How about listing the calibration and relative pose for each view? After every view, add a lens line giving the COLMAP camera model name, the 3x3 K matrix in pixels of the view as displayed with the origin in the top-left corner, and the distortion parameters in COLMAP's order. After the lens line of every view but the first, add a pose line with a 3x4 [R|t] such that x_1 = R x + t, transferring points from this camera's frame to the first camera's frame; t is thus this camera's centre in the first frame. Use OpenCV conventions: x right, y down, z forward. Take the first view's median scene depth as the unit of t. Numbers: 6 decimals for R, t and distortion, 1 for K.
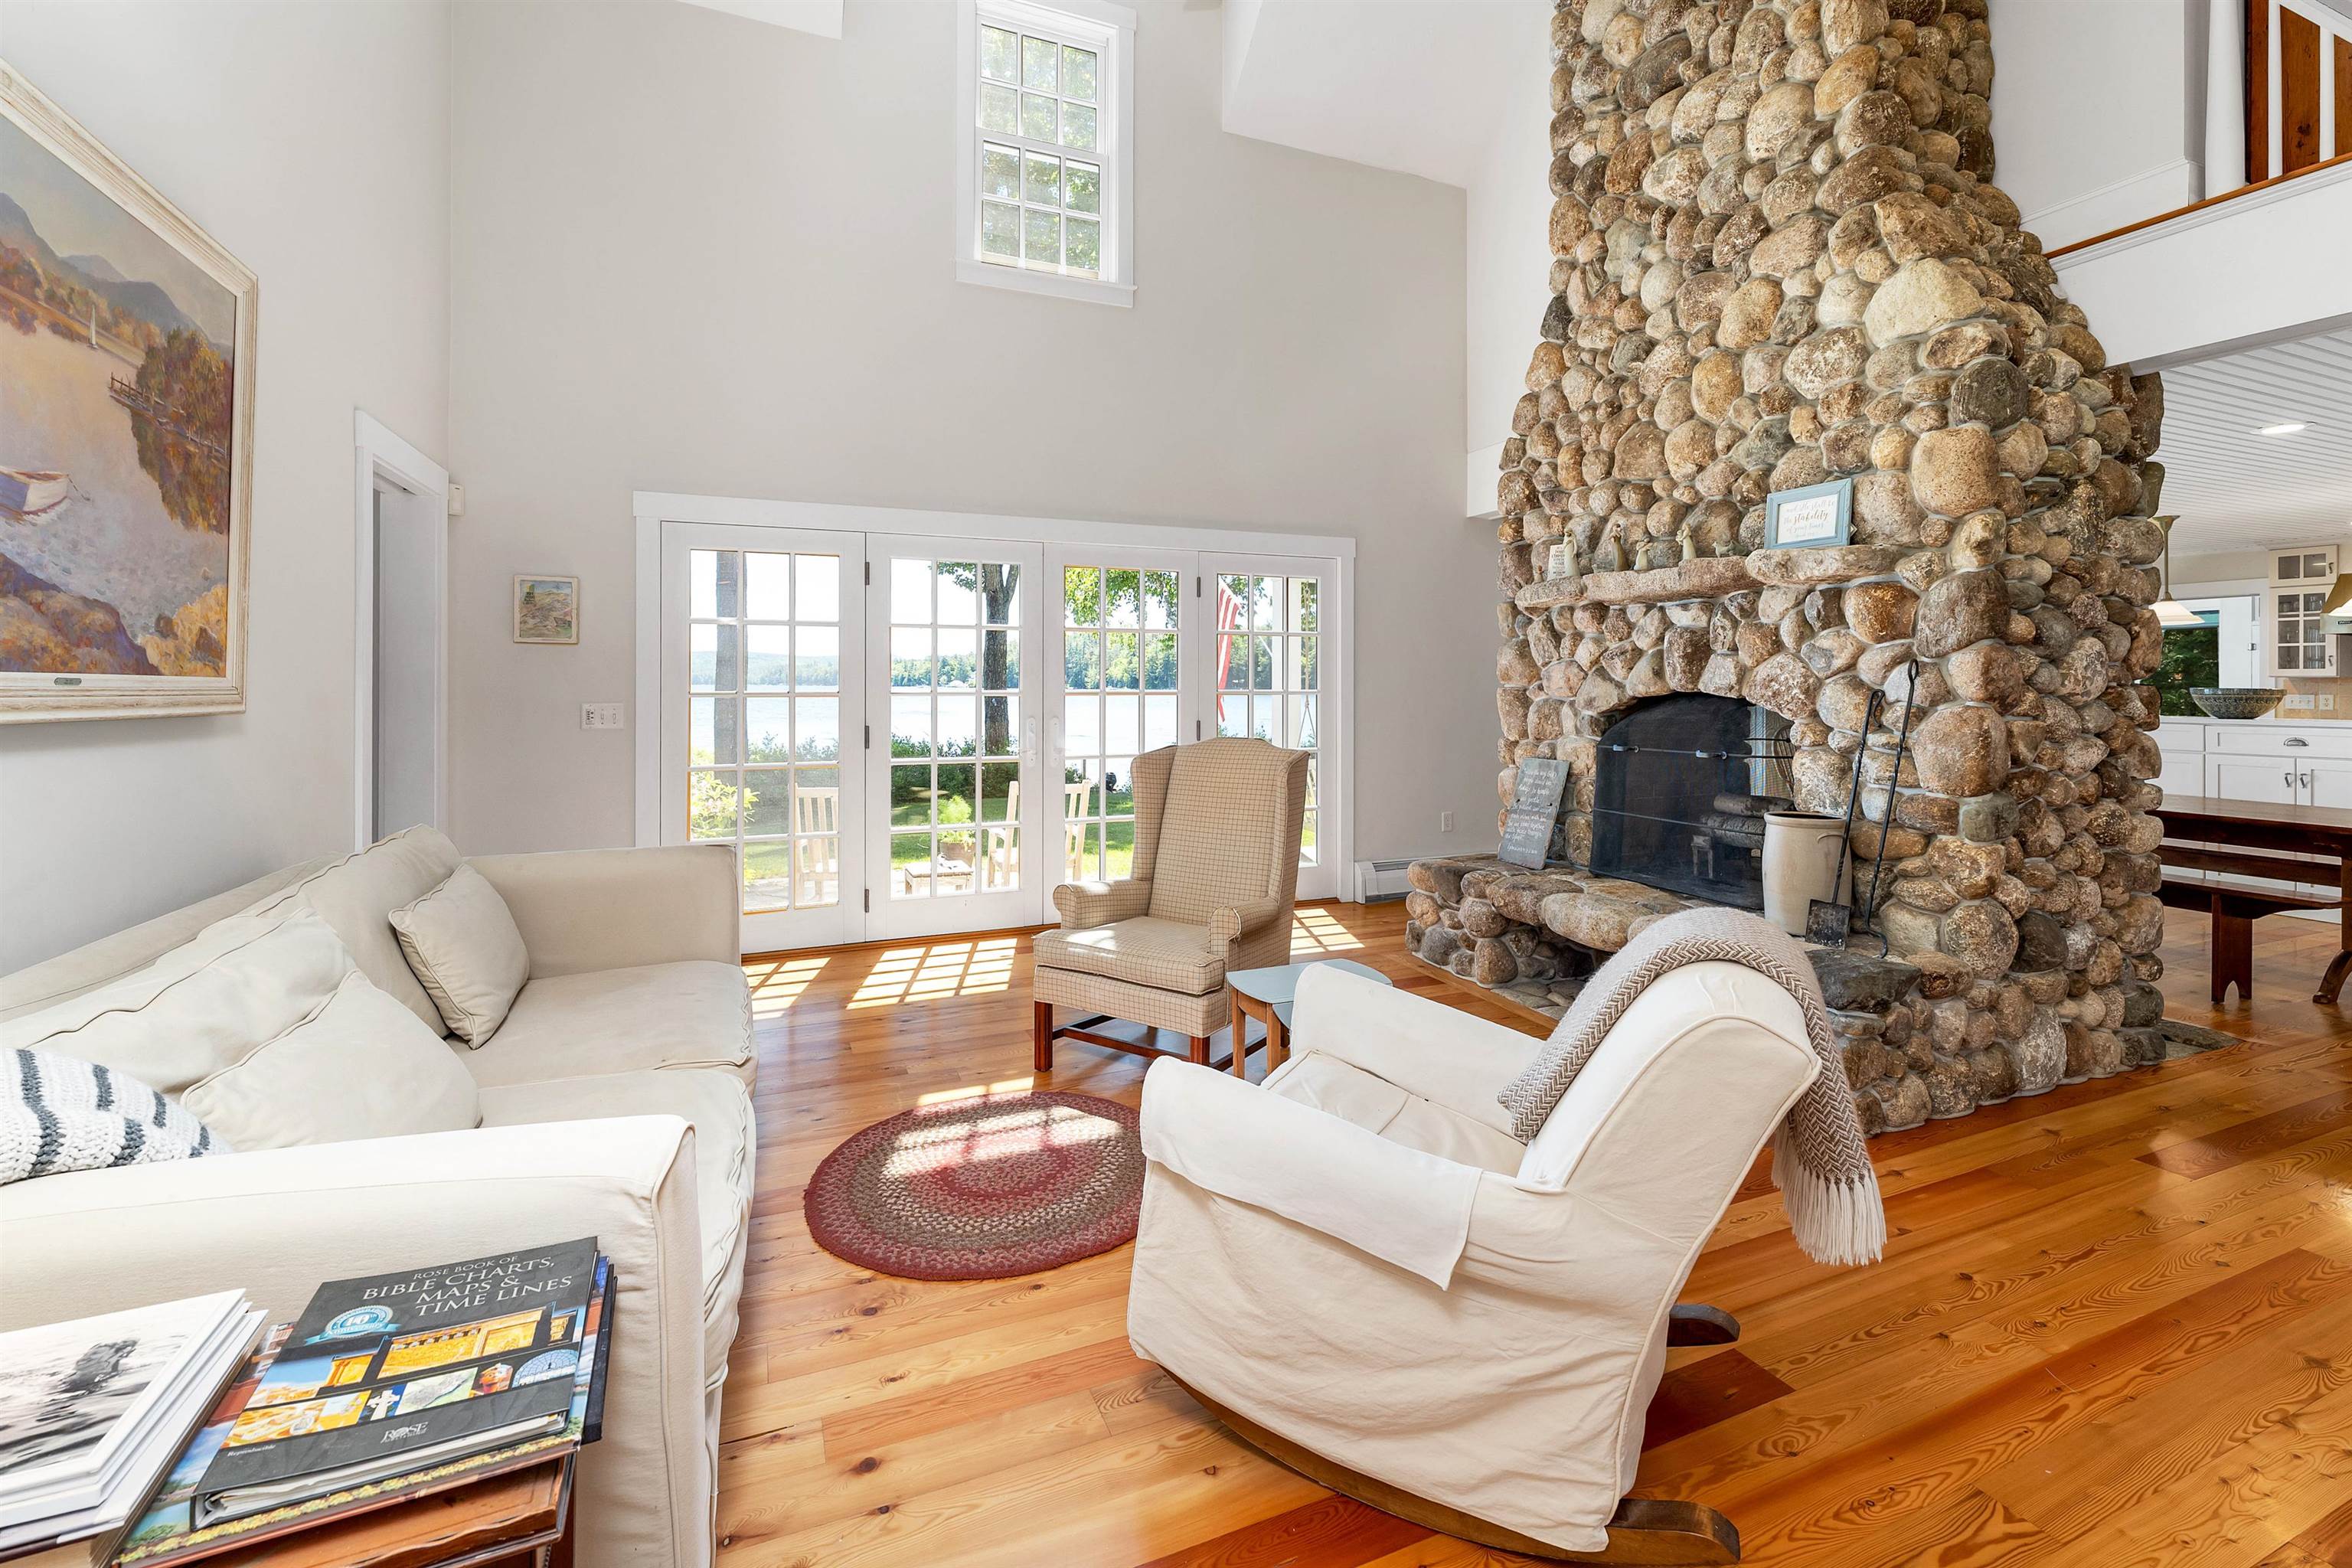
lens RADIAL K [[999.7, 0, 1166.8], [0, 999.7, 677.2], [0, 0, 1]] dist [0.002225, -0.000327]
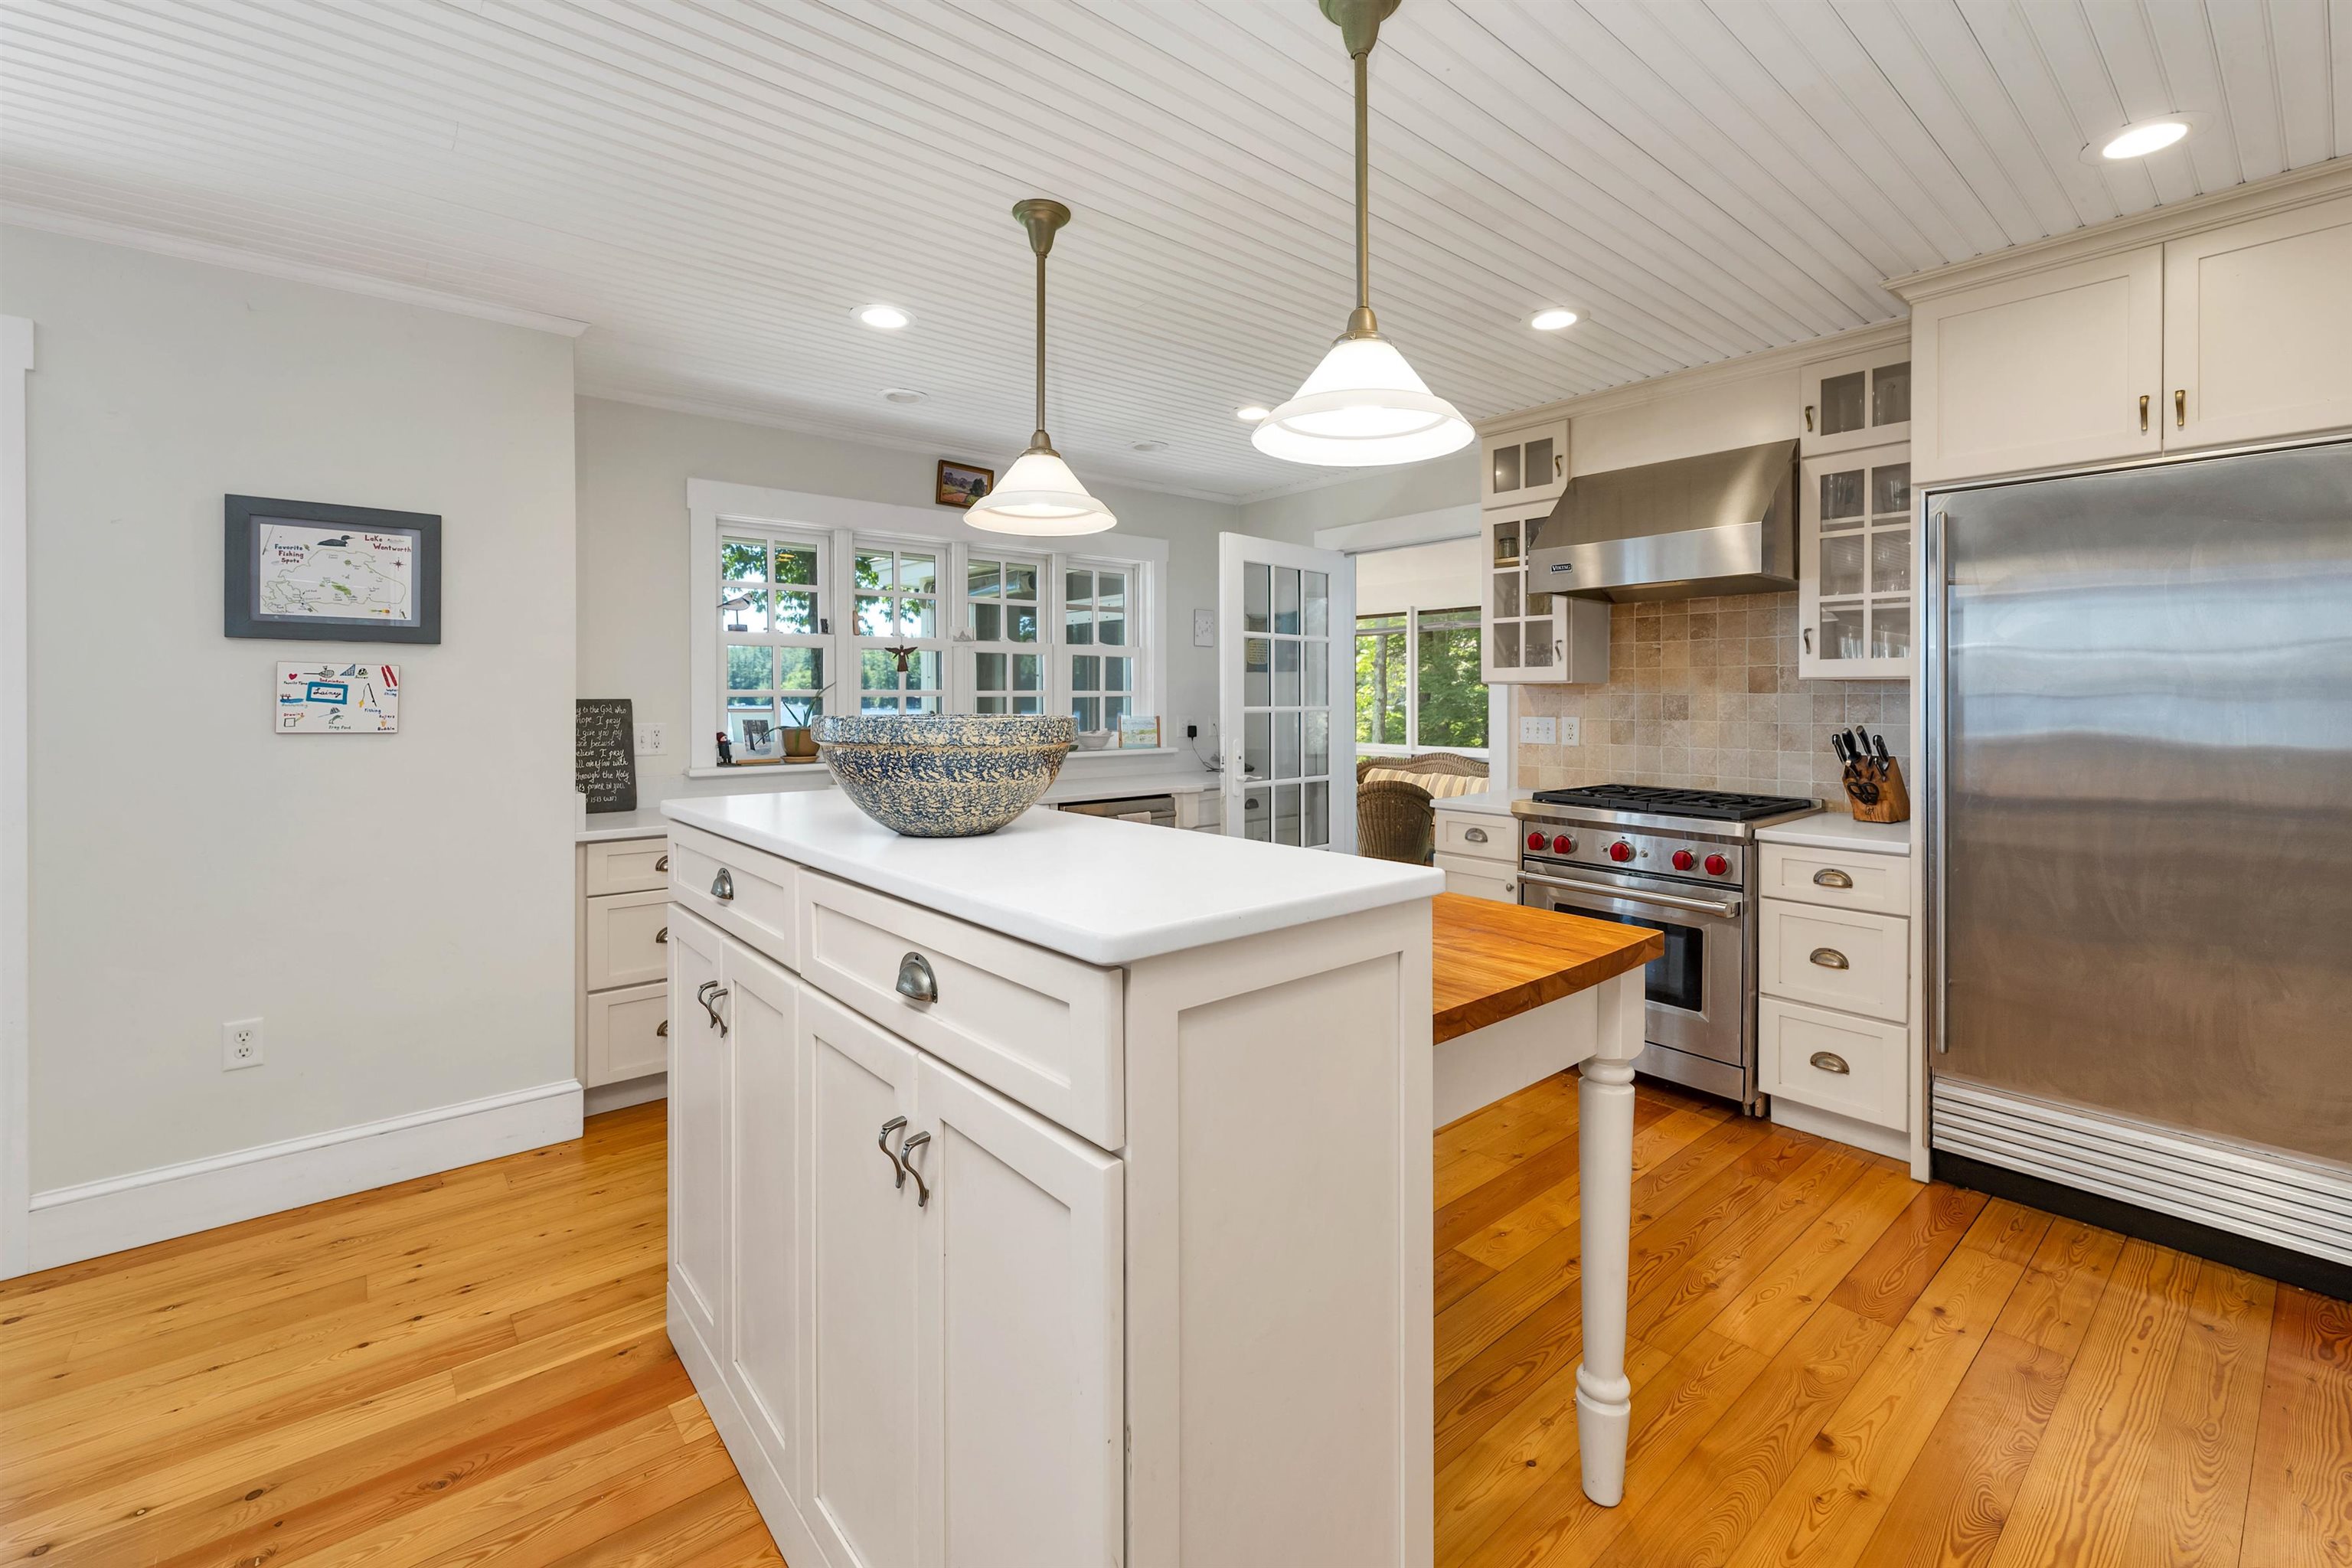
lens RADIAL K [[999.7, 0, 1162.1], [0, 999.7, 699.9], [0, 0, 1]] dist [0.002225, -0.000327]
pose [[0.956352, -0.005421, 0.292167, 1.449700], [0.003055, 0.999959, 0.008554, 0.006139], [-0.292201, -0.007288, 0.956329, 1.016716]]
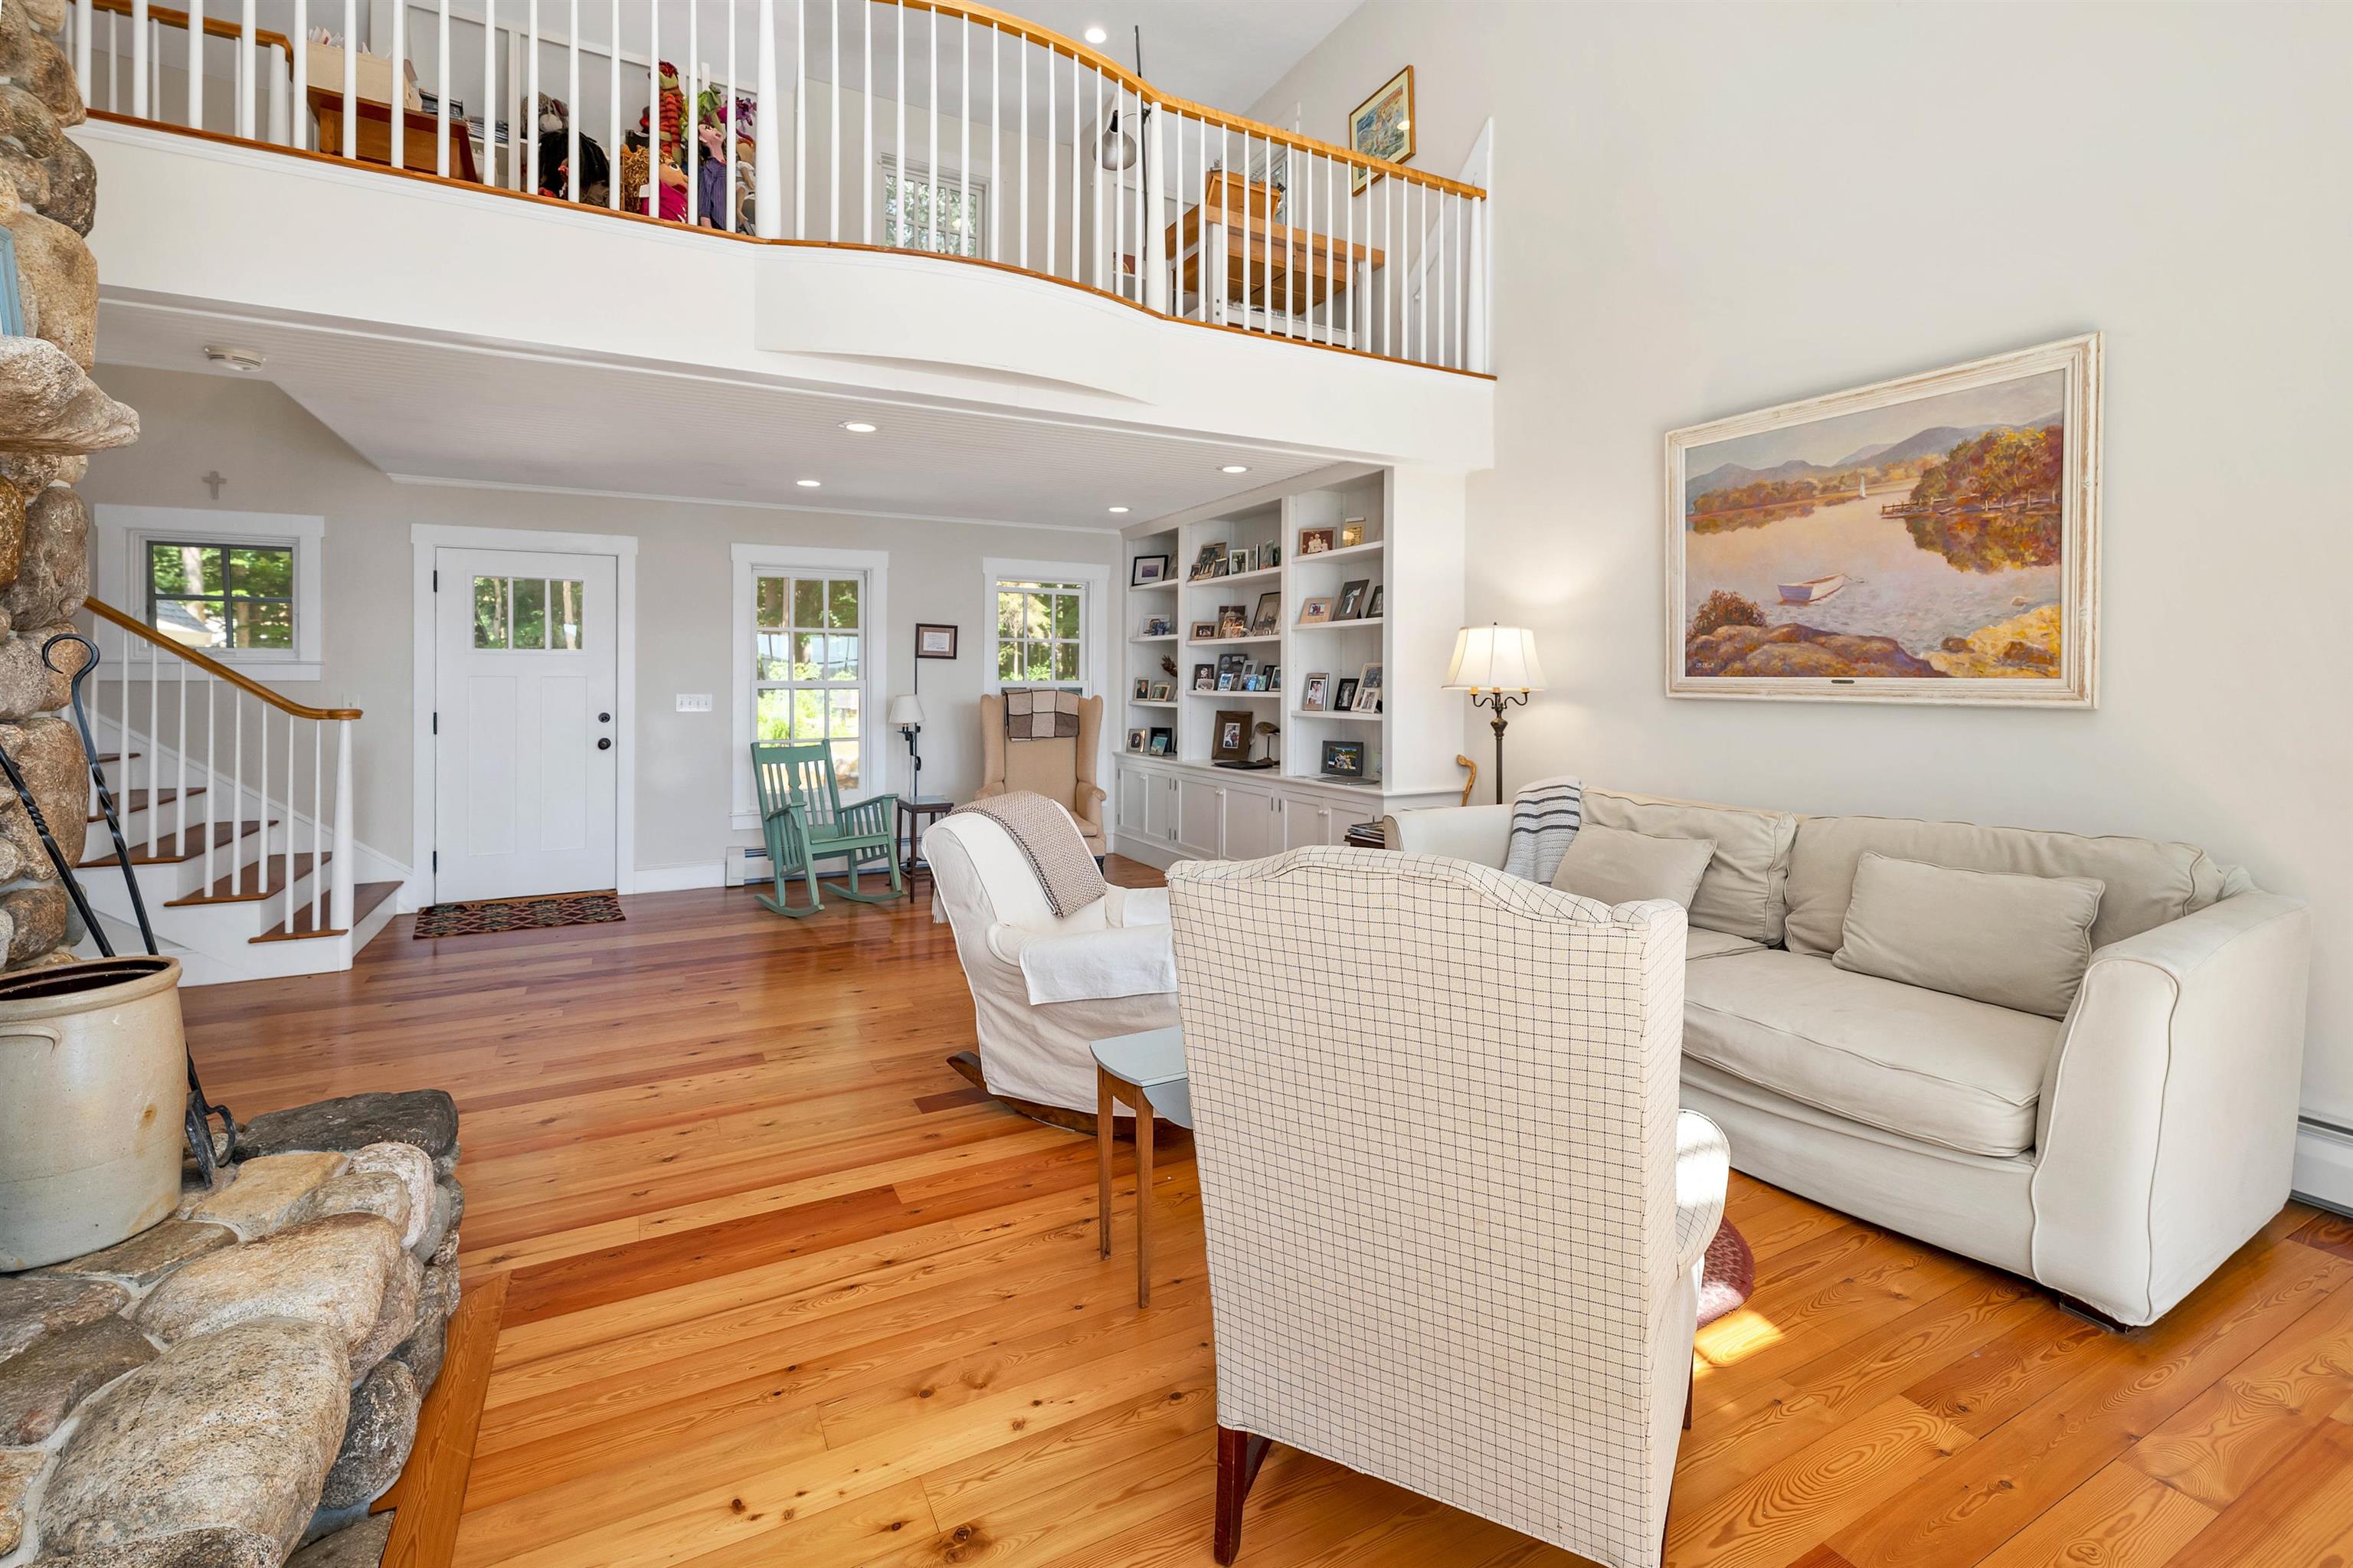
lens RADIAL K [[1000.1, 0, 1163.0], [0, 1000.1, 682.4], [0, 0, 1]] dist [0.002225, -0.000327]
pose [[-0.996553, -0.001493, -0.082941, 0.149069], [-0.001223, 0.999994, -0.003308, 0.005709], [0.082945, -0.003195, -0.996549, 1.156409]]
